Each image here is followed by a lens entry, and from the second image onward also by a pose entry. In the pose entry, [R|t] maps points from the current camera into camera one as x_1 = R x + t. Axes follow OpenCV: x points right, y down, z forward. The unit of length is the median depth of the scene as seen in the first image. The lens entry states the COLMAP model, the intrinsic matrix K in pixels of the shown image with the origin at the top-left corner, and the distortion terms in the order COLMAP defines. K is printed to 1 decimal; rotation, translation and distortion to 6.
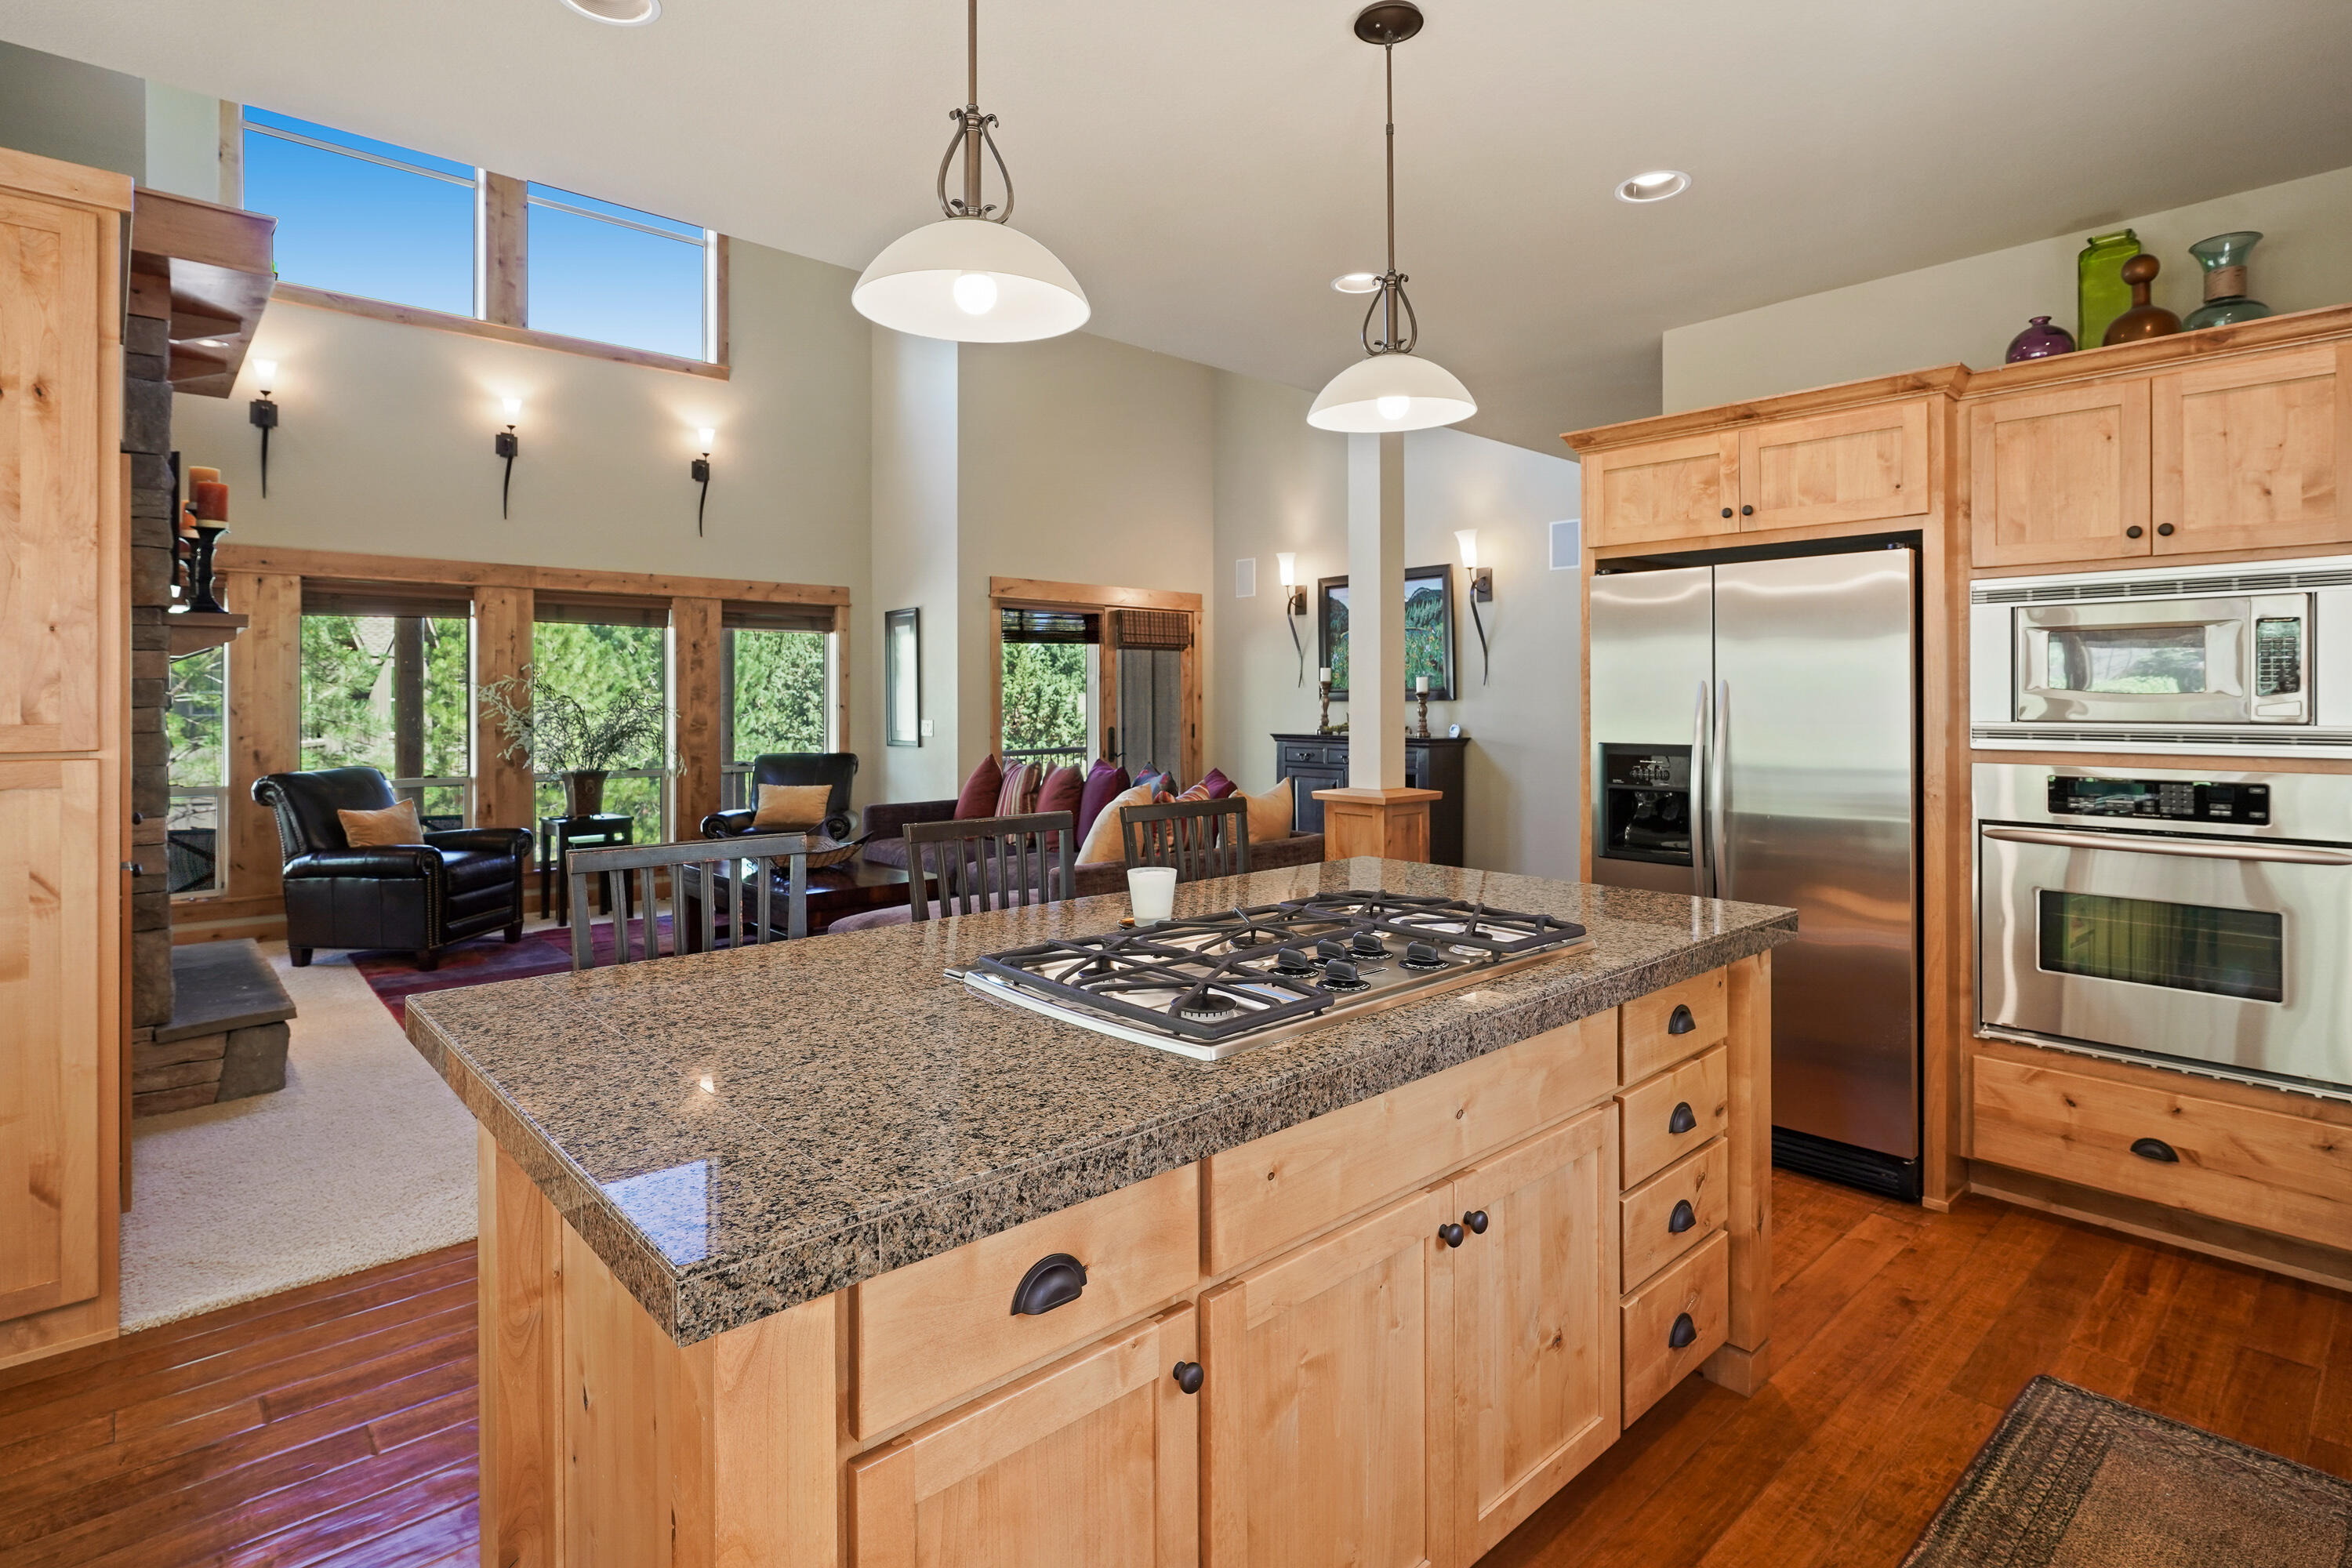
lens RADIAL K [[1173.0, 0, 1184.3], [0, 1173.0, 700.0], [0, 0, 1]] dist [-0.018113, 0.009687]
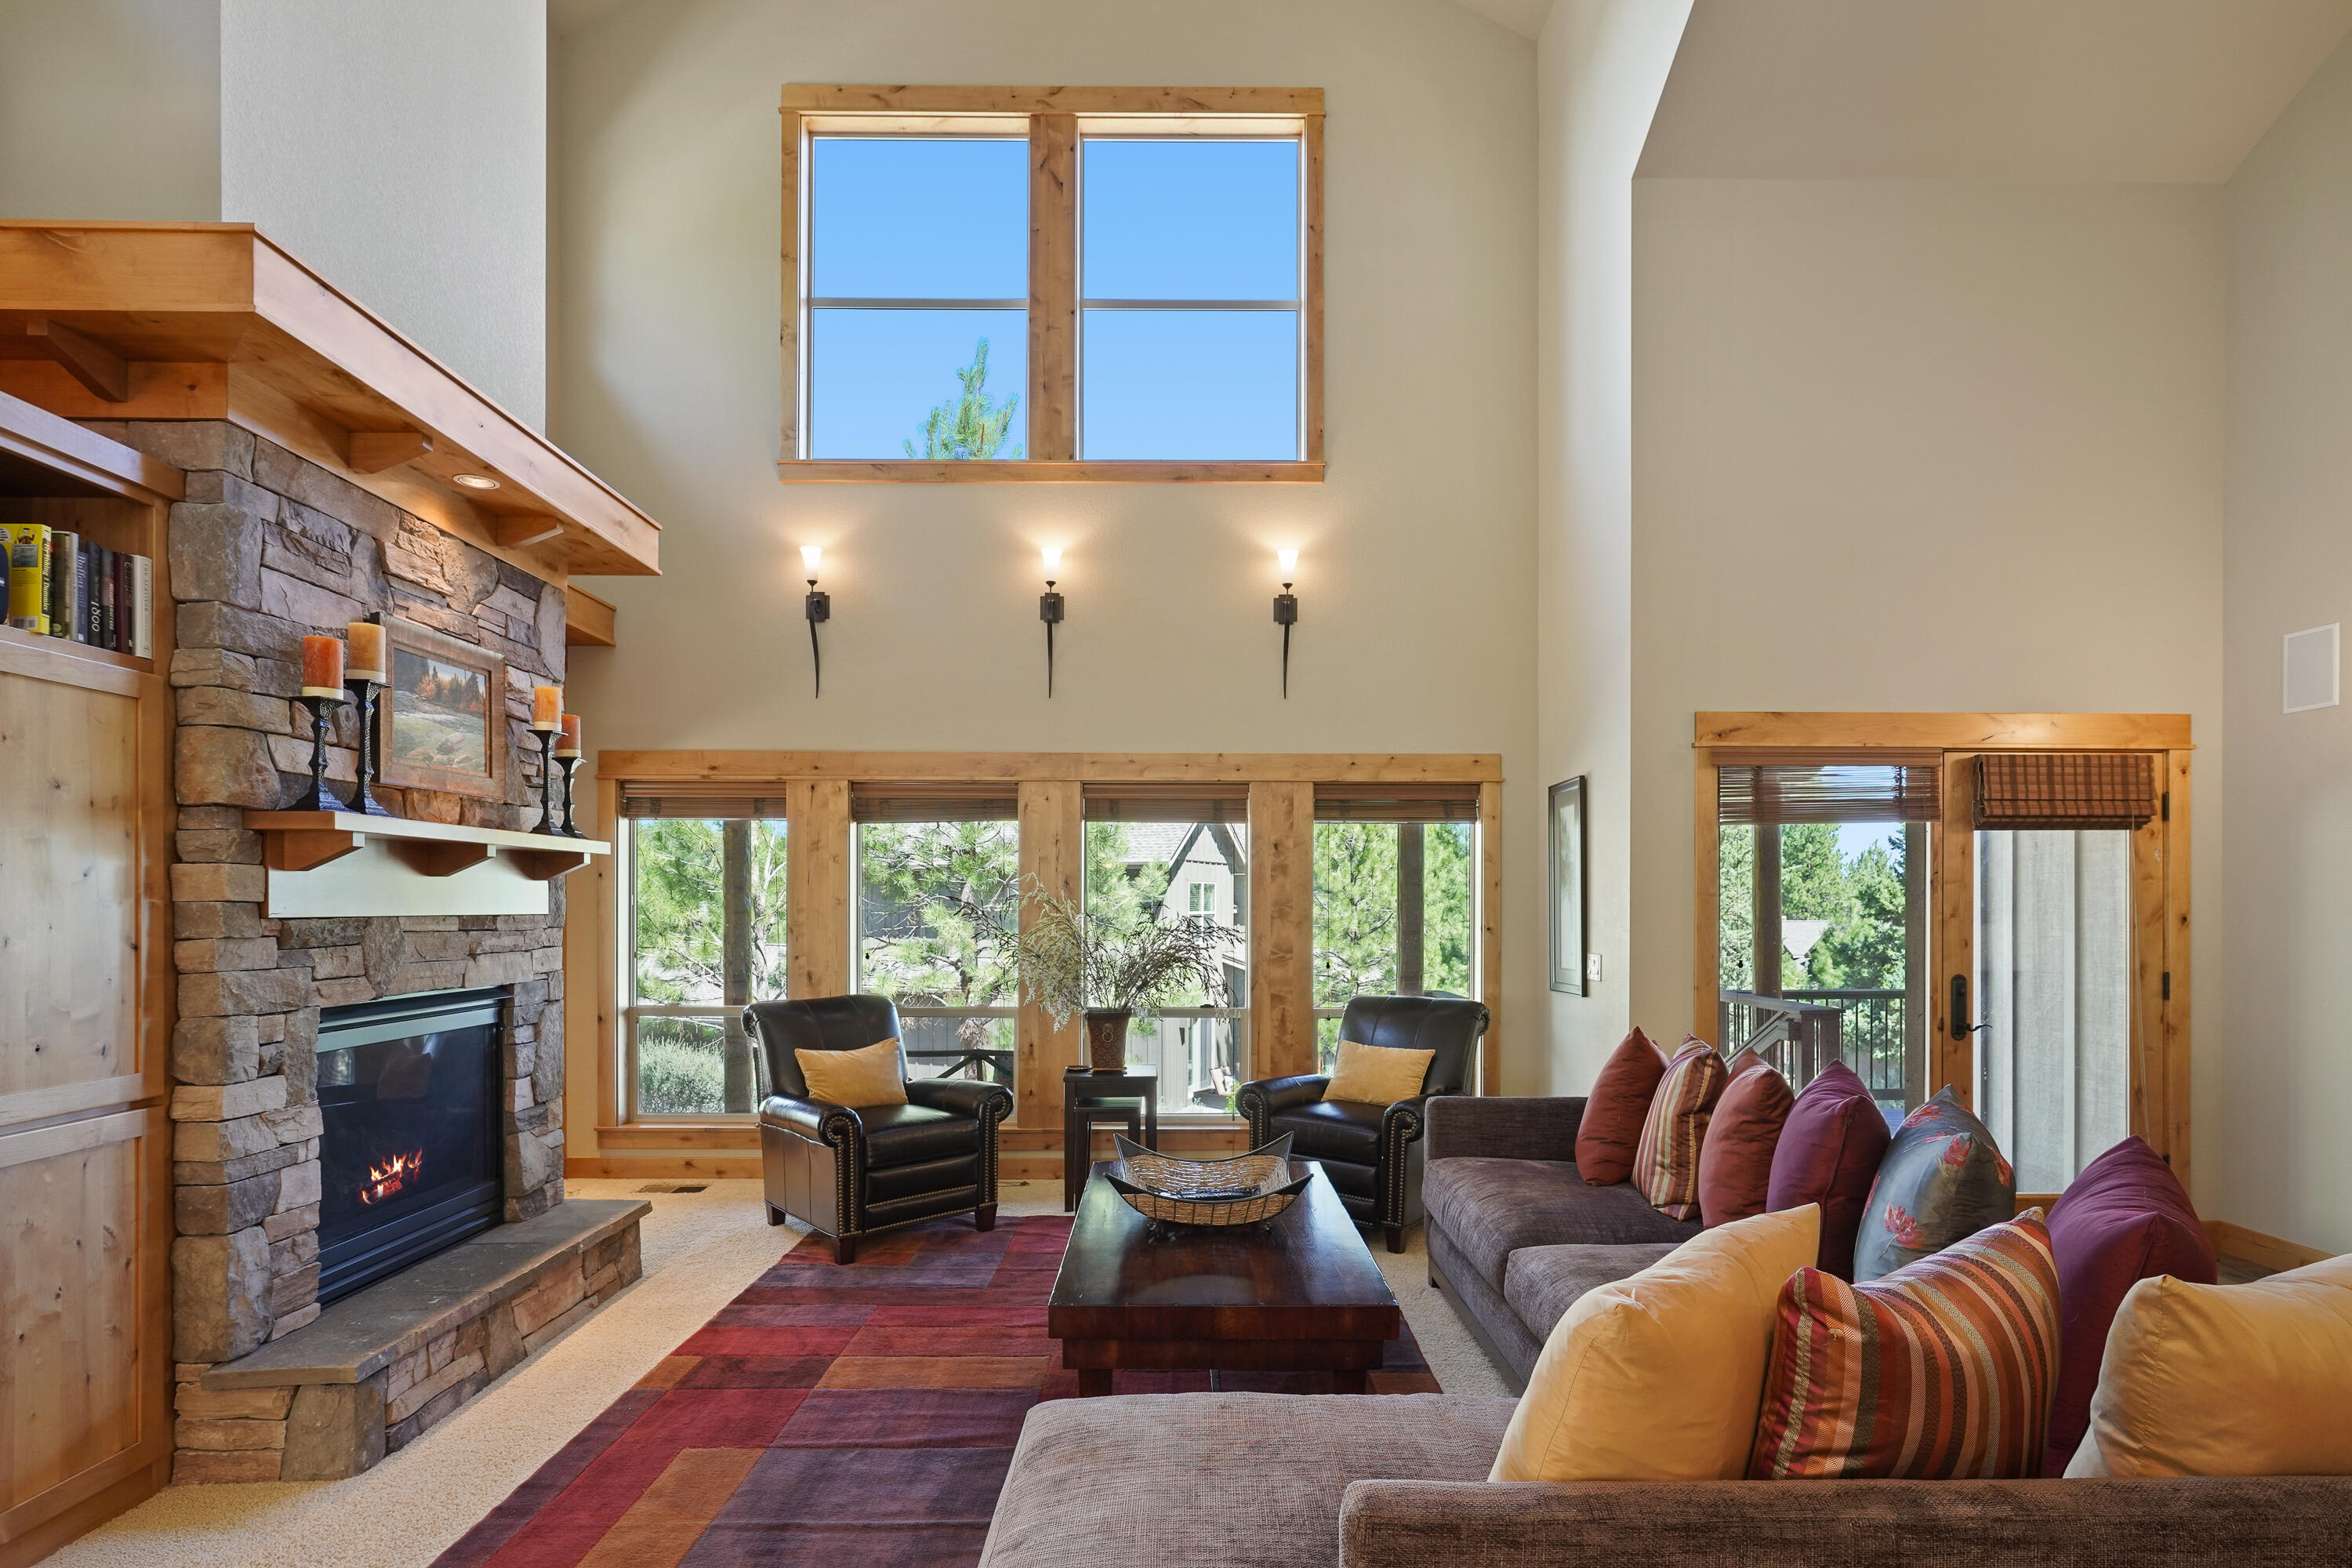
lens RADIAL K [[1172.7, 0, 1178.4], [0, 1172.7, 905.2], [0, 0, 1]] dist [-0.005920, 0.000599]
pose [[0.738205, 0.003463, -0.674568, 0.052923], [-0.004250, 0.999991, 0.000482, -0.011880], [0.674563, 0.002511, 0.738213, 0.554965]]
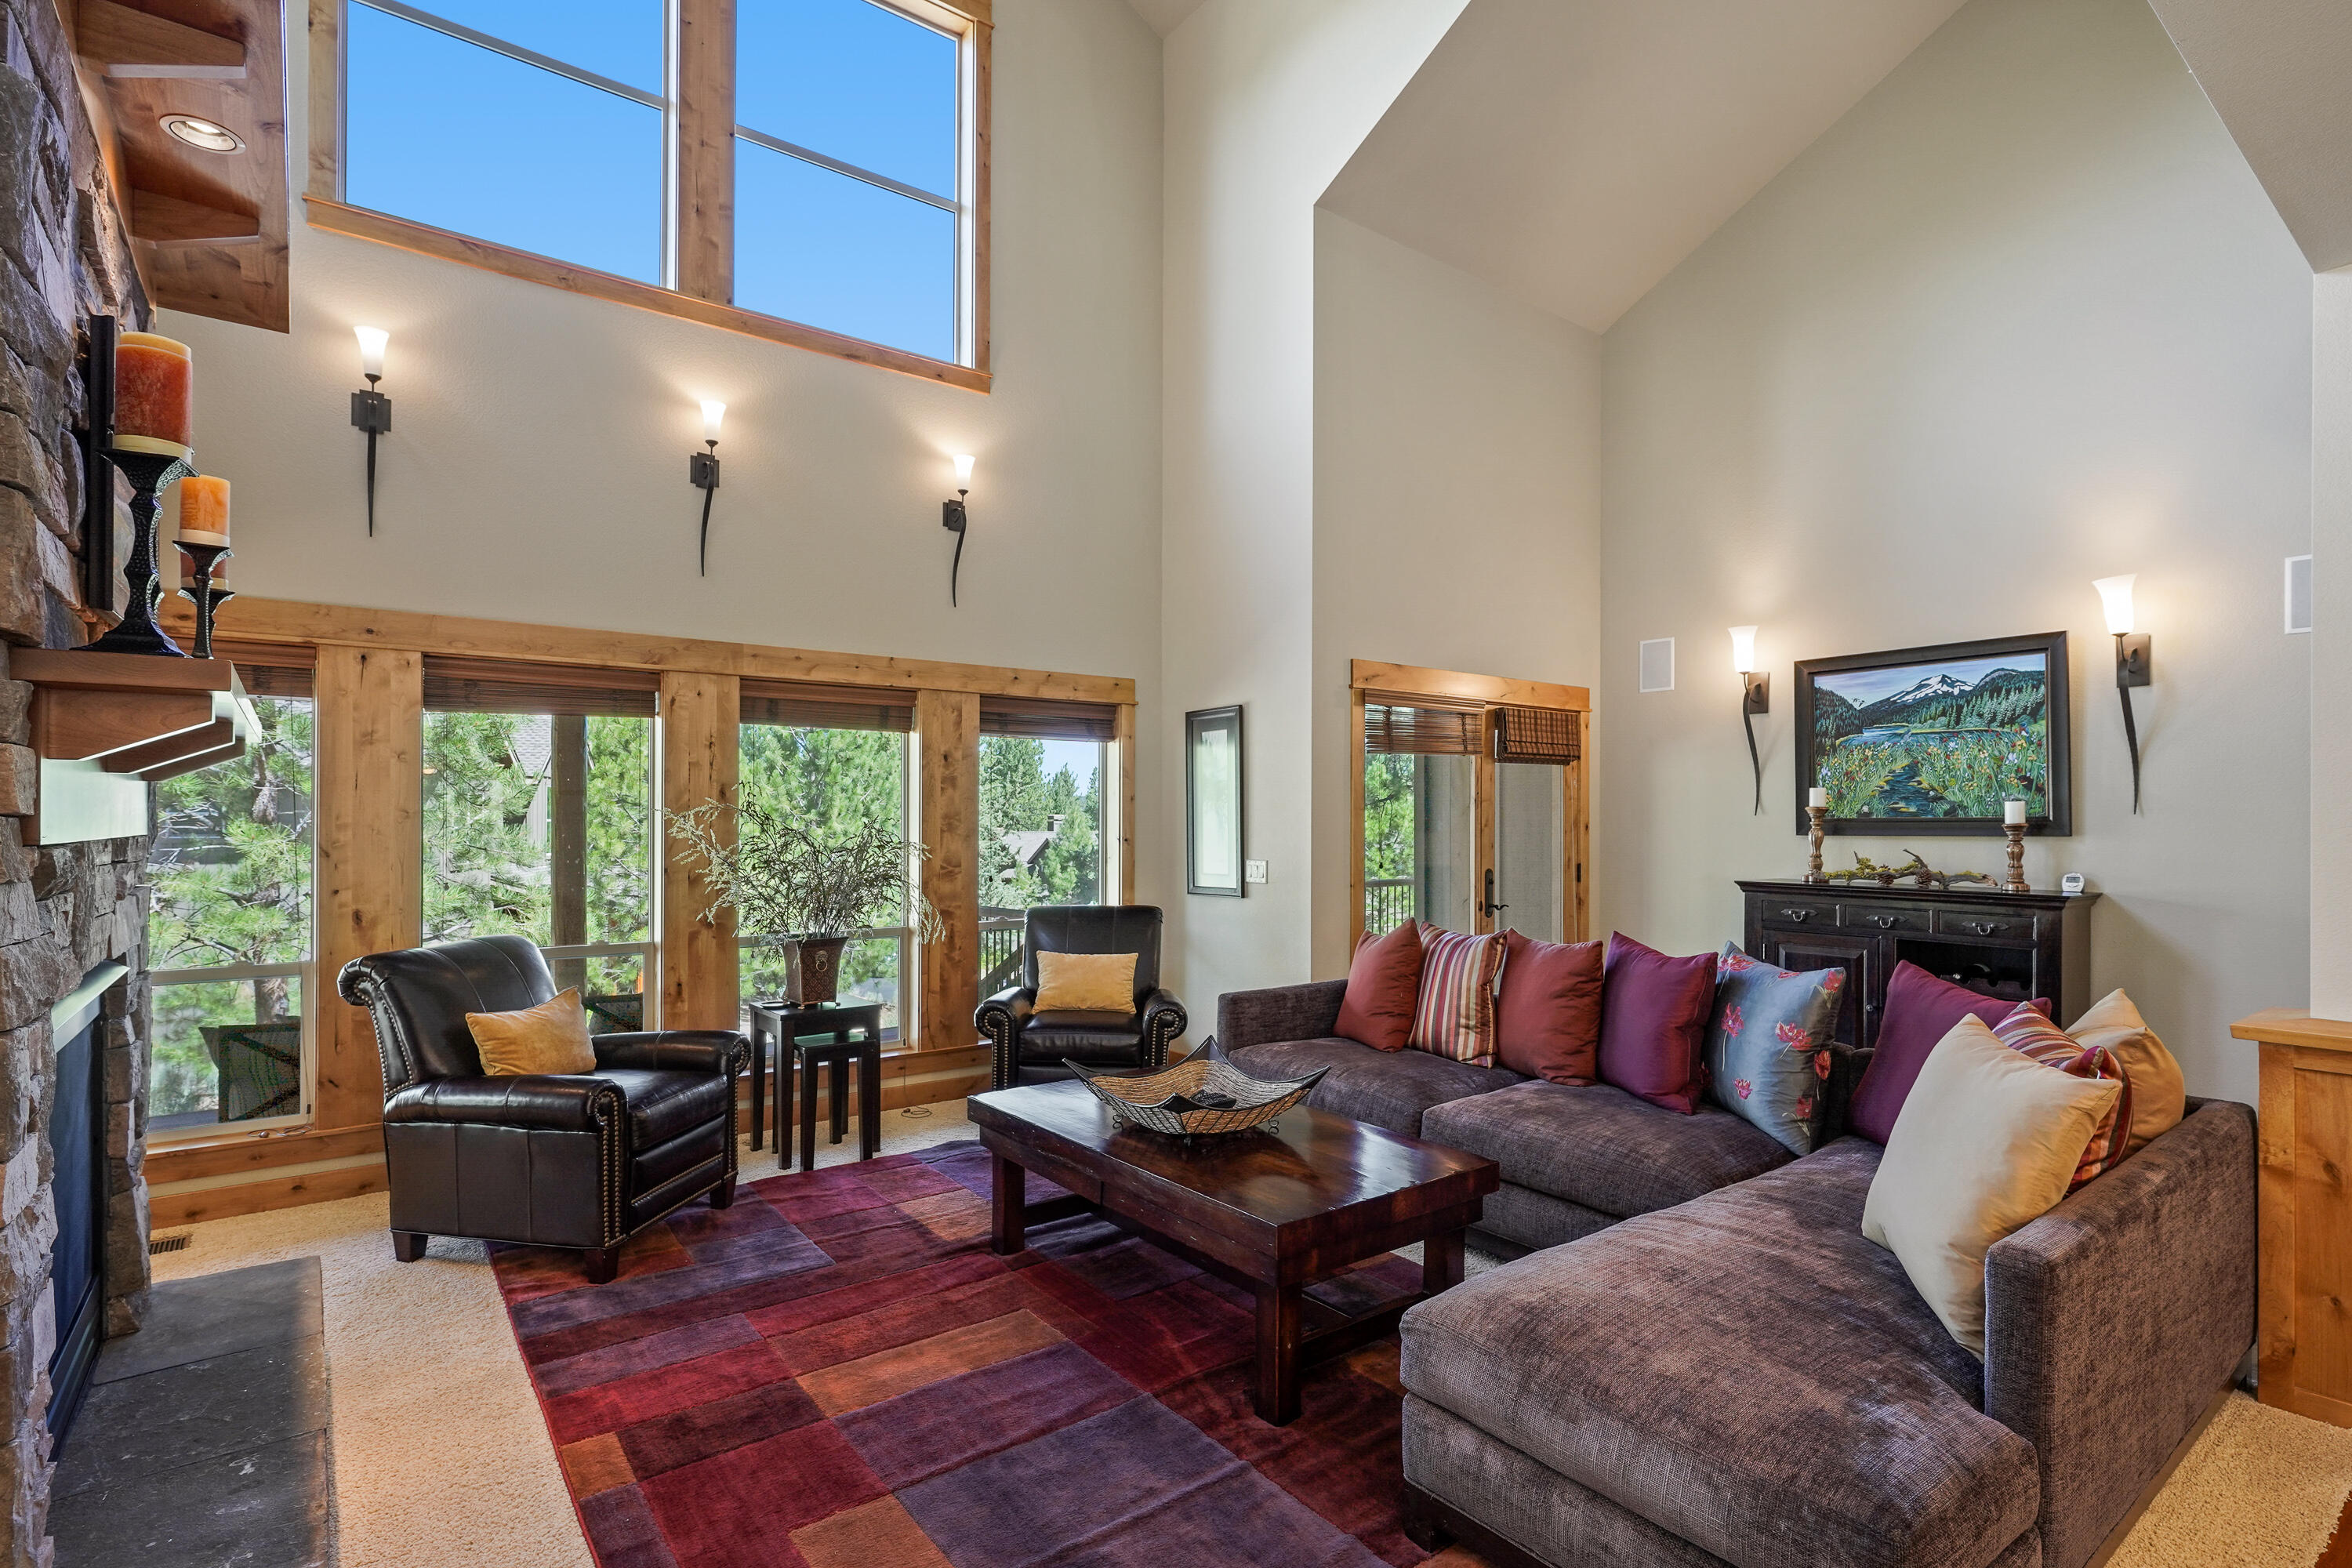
lens RADIAL K [[1143.4, 0, 1178.5], [0, 1143.4, 814.7], [0, 0, 1]] dist [-0.015134, 0.009070]
pose [[0.995820, 0.001773, -0.091324, -0.287546], [-0.002209, 0.999987, -0.004681, -0.010677], [0.091315, 0.004863, 0.995810, 0.422502]]
